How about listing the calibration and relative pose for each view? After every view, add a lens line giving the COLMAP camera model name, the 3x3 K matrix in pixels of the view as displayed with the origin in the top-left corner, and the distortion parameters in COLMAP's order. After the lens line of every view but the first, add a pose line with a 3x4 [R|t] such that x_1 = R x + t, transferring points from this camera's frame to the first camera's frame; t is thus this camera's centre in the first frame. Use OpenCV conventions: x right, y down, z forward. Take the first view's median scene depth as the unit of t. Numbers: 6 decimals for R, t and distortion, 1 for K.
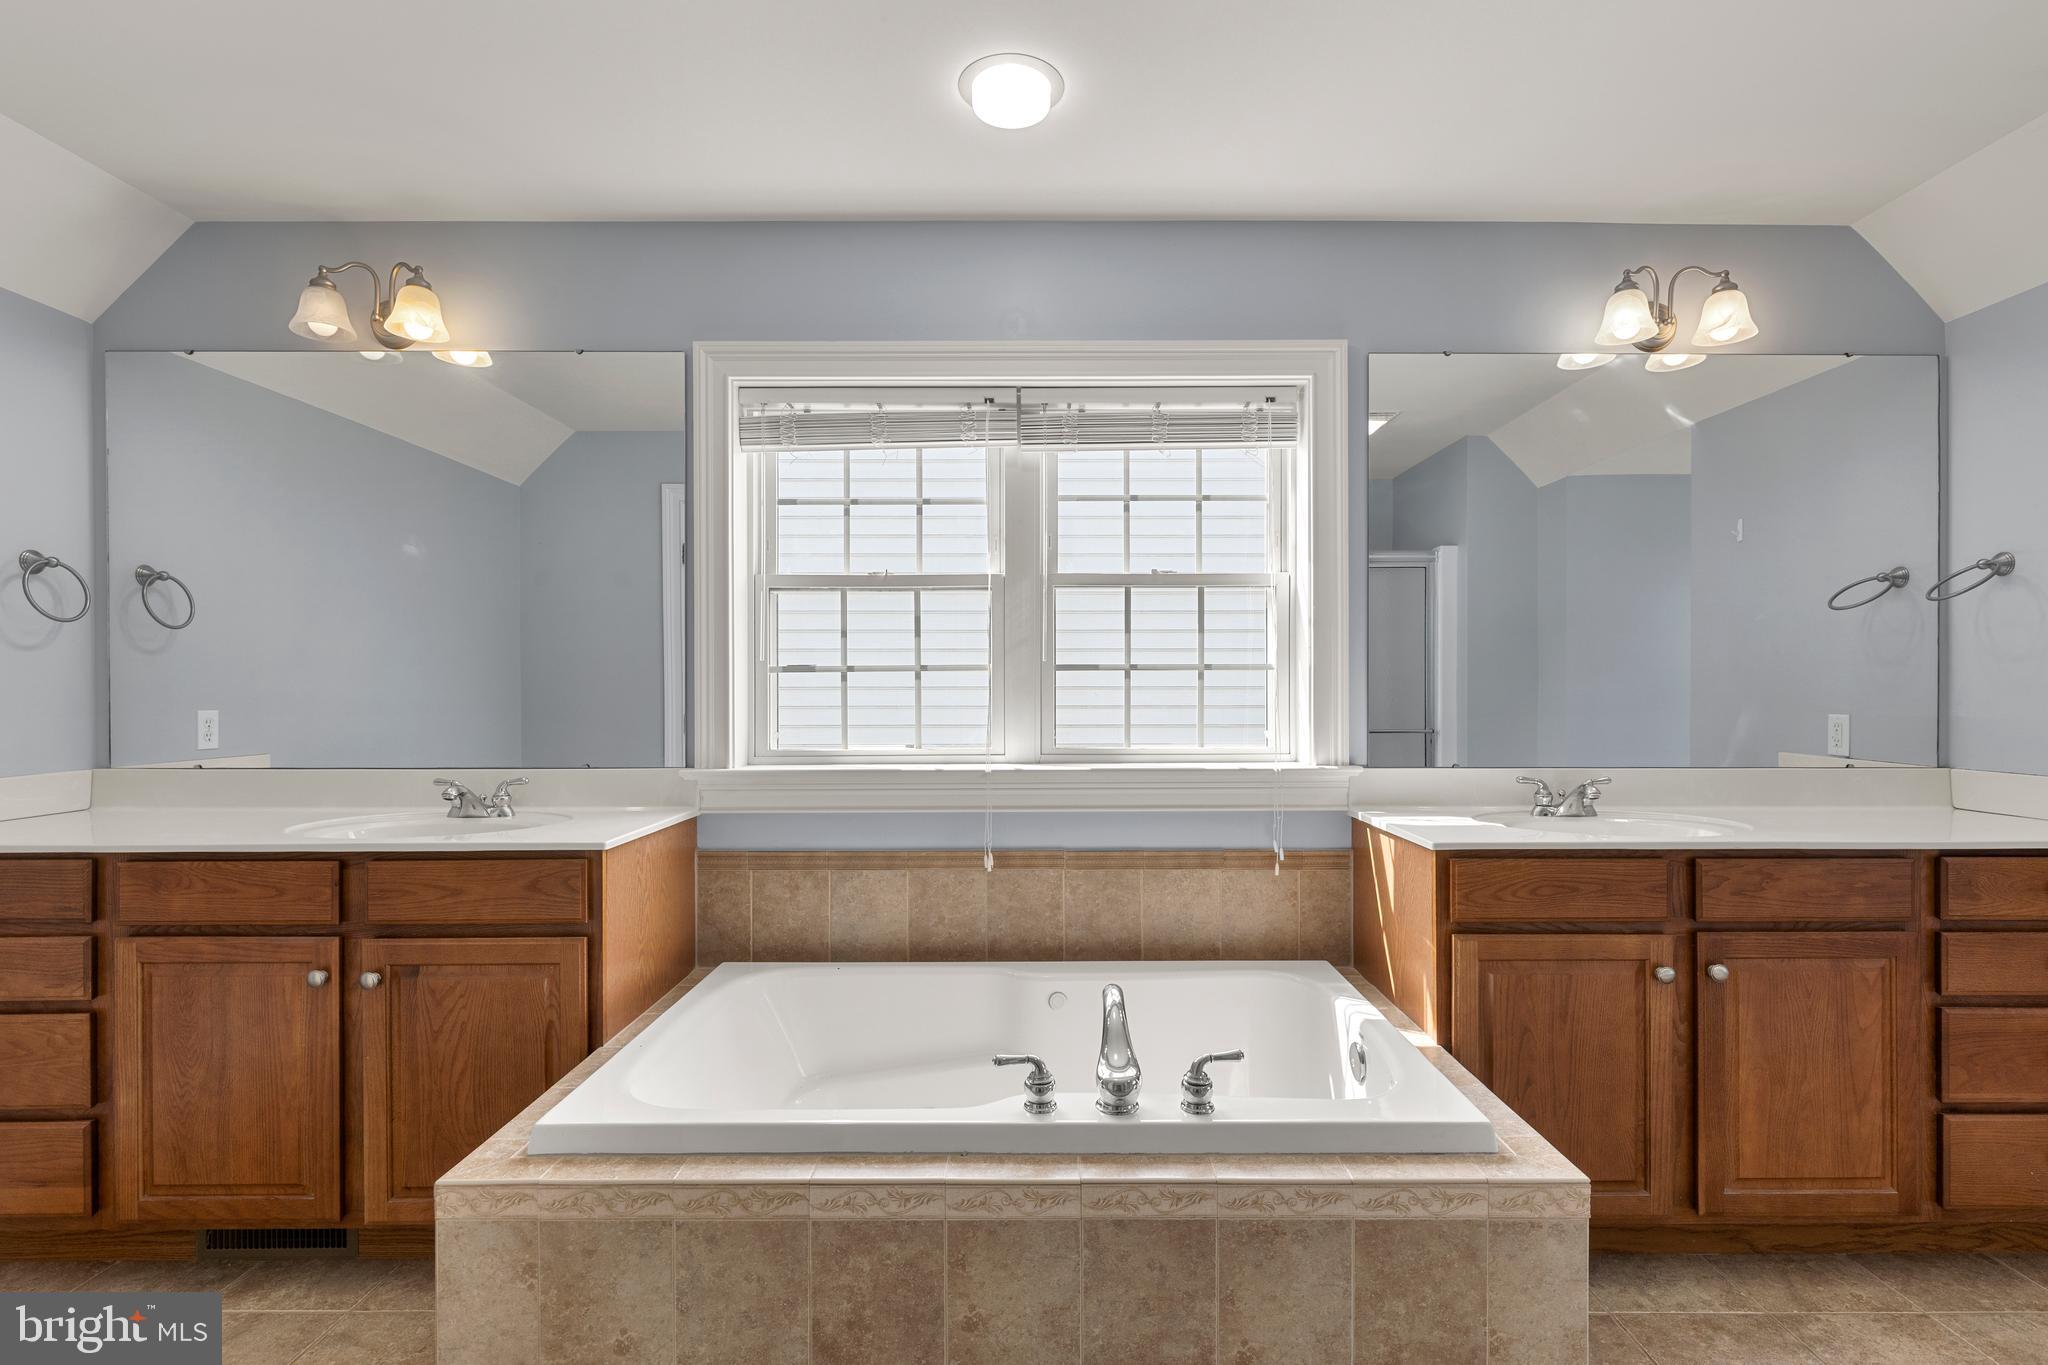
lens RADIAL K [[965.3, 0, 1067.3], [0, 965.3, 689.5], [0, 0, 1]] dist [0.001406, 0.000139]
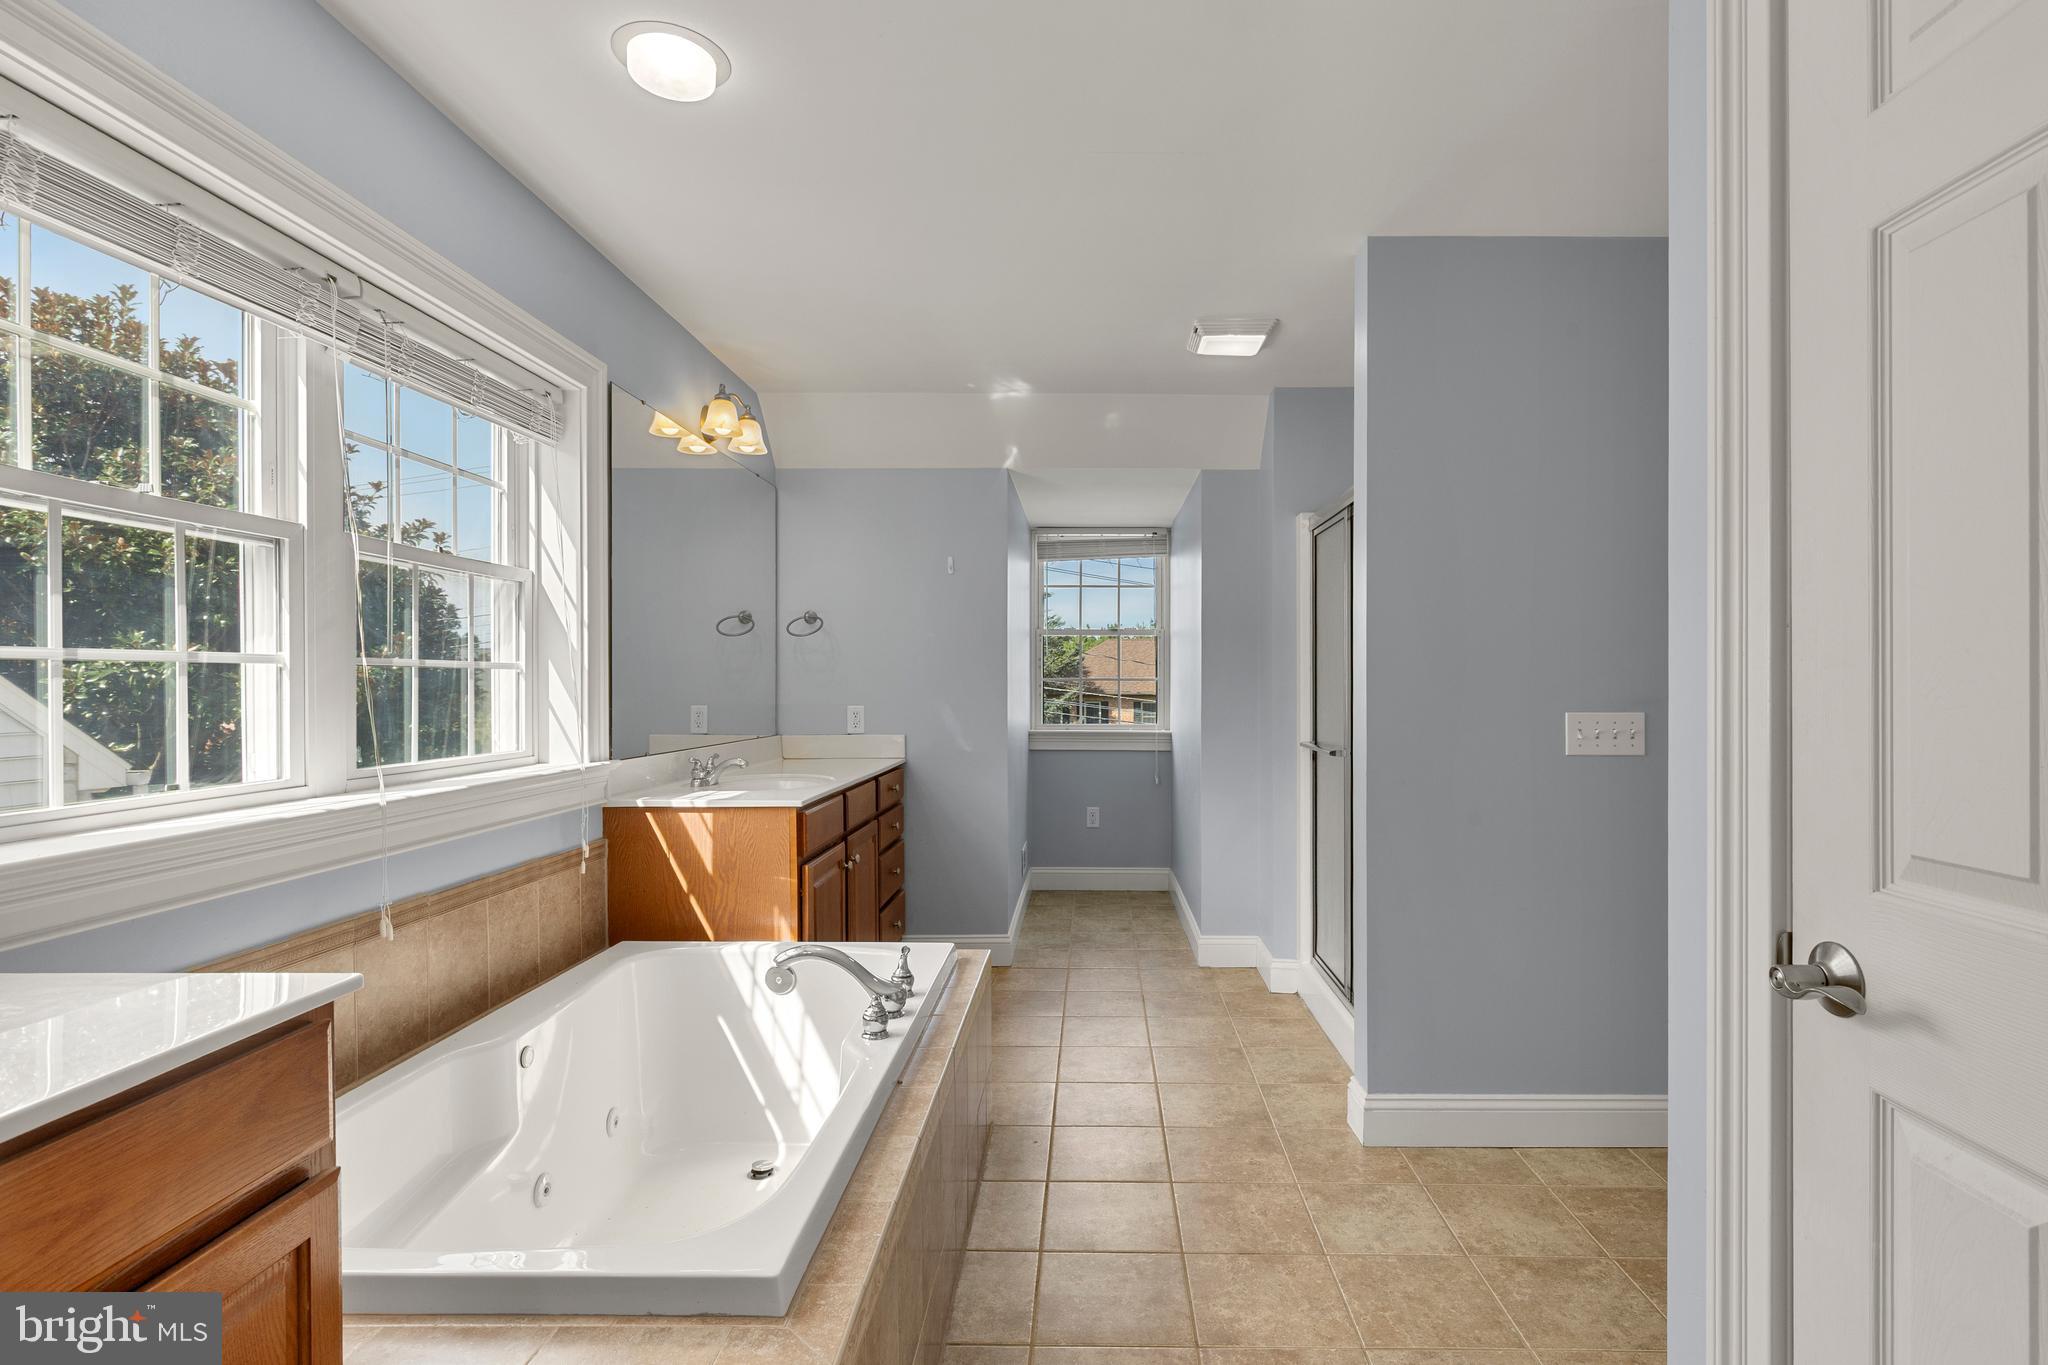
lens RADIAL K [[965.3, 0, 1067.3], [0, 965.3, 689.5], [0, 0, 1]] dist [0.001406, 0.000139]
pose [[0.036393, -0.004151, 0.999329, -0.770589], [0.002734, 0.999988, 0.004054, -0.003117], [-0.999334, 0.002585, 0.036404, 0.448325]]
